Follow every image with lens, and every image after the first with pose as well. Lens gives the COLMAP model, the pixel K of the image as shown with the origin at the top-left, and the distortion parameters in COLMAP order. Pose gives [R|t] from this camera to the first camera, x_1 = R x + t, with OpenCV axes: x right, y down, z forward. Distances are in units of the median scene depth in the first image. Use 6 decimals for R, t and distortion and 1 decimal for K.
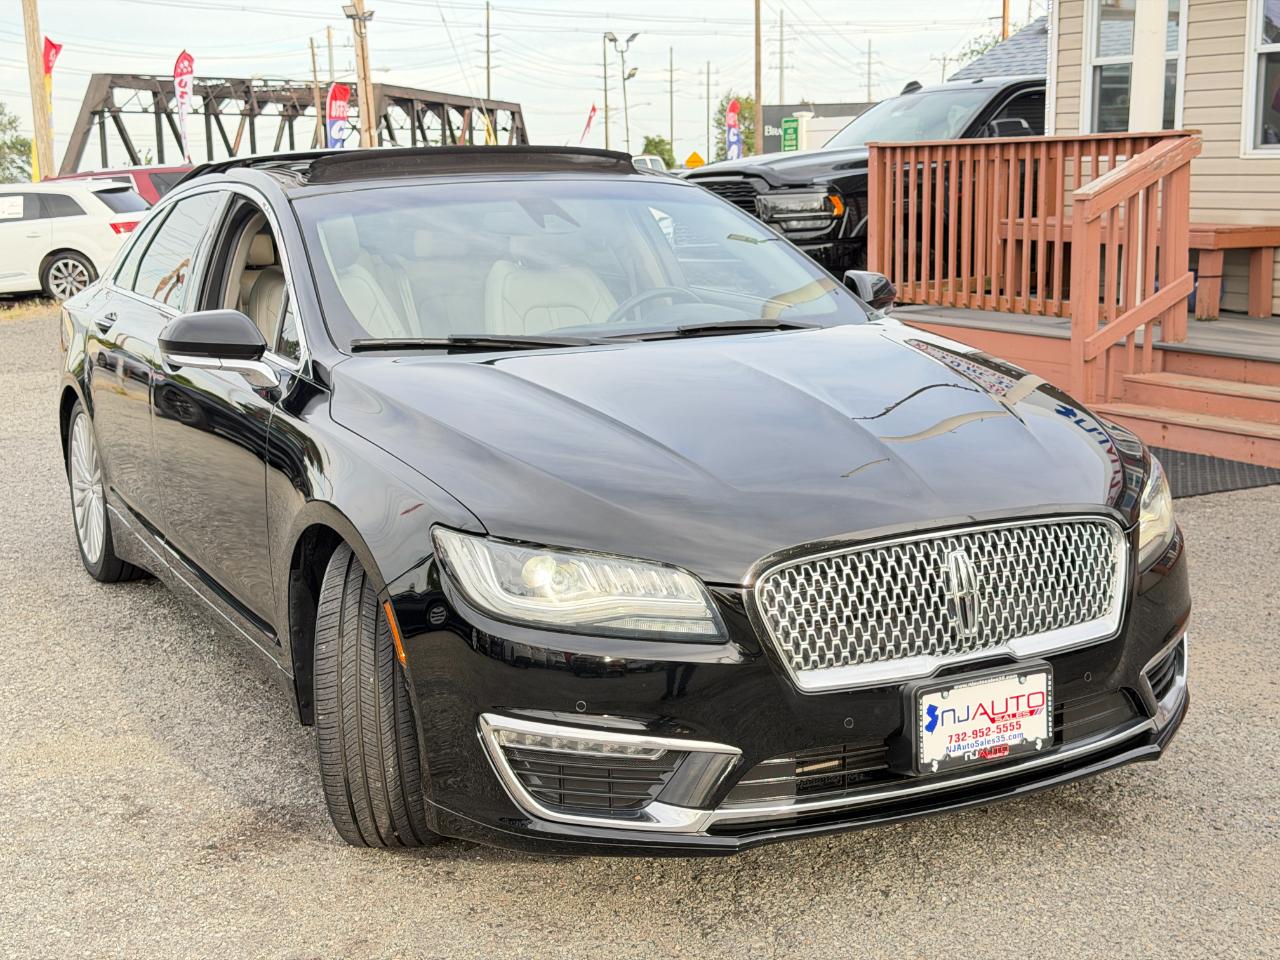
lens RADIAL K [[1830.5, 0, 629.1], [0, 1830.5, 511.4], [0, 0, 1]] dist [0.125229, 0.000000]
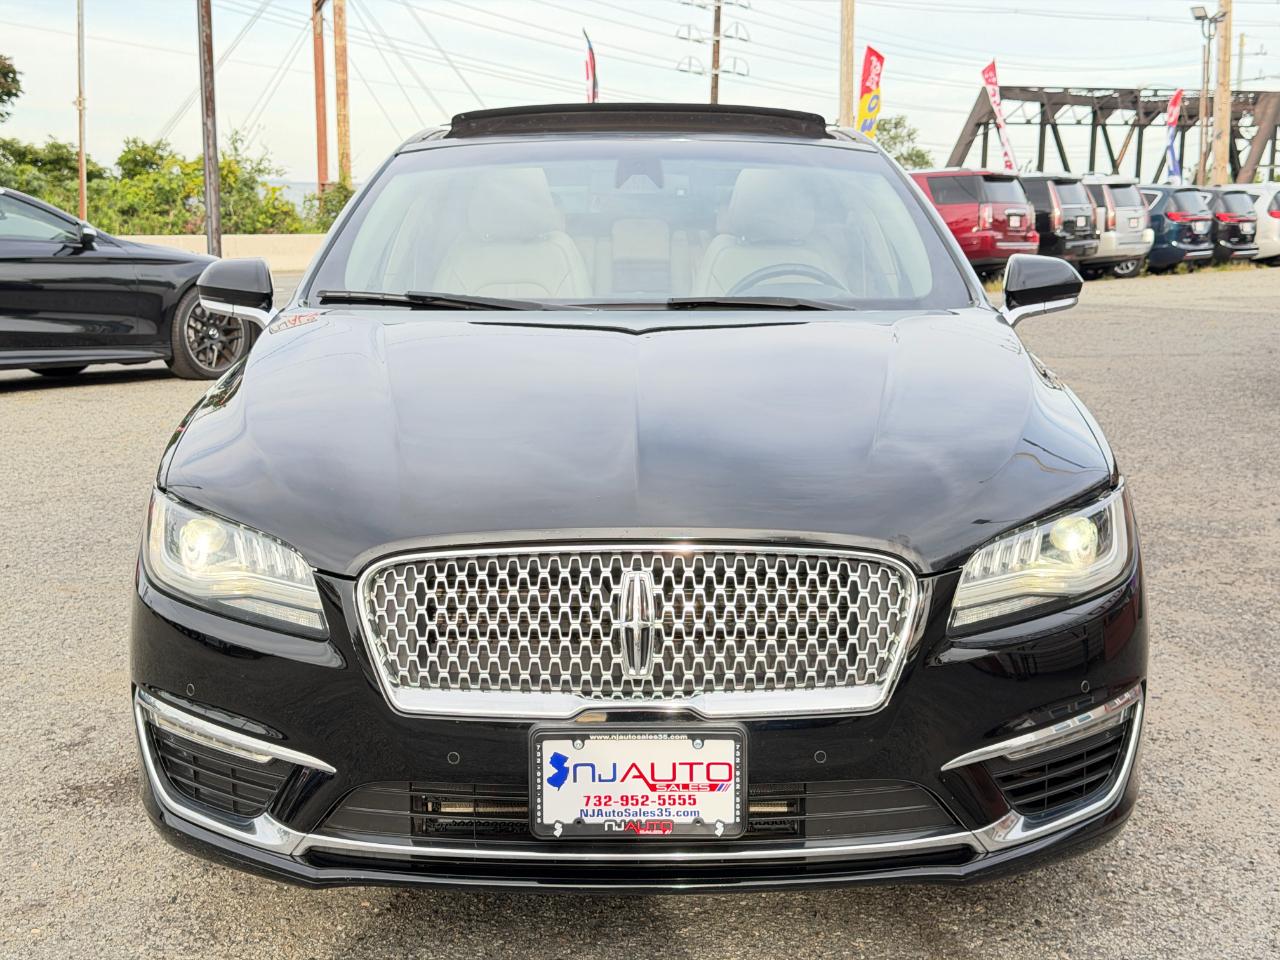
lens RADIAL K [[1830.5, 0, 673.7], [0, 1830.5, 479.2], [0, 0, 1]] dist [0.125229, 0.000000]
pose [[0.886570, 0.100240, -0.451604, 0.423785], [-0.111609, 0.993751, 0.001471, -0.016553], [0.448929, 0.049099, 0.892217, 0.220879]]
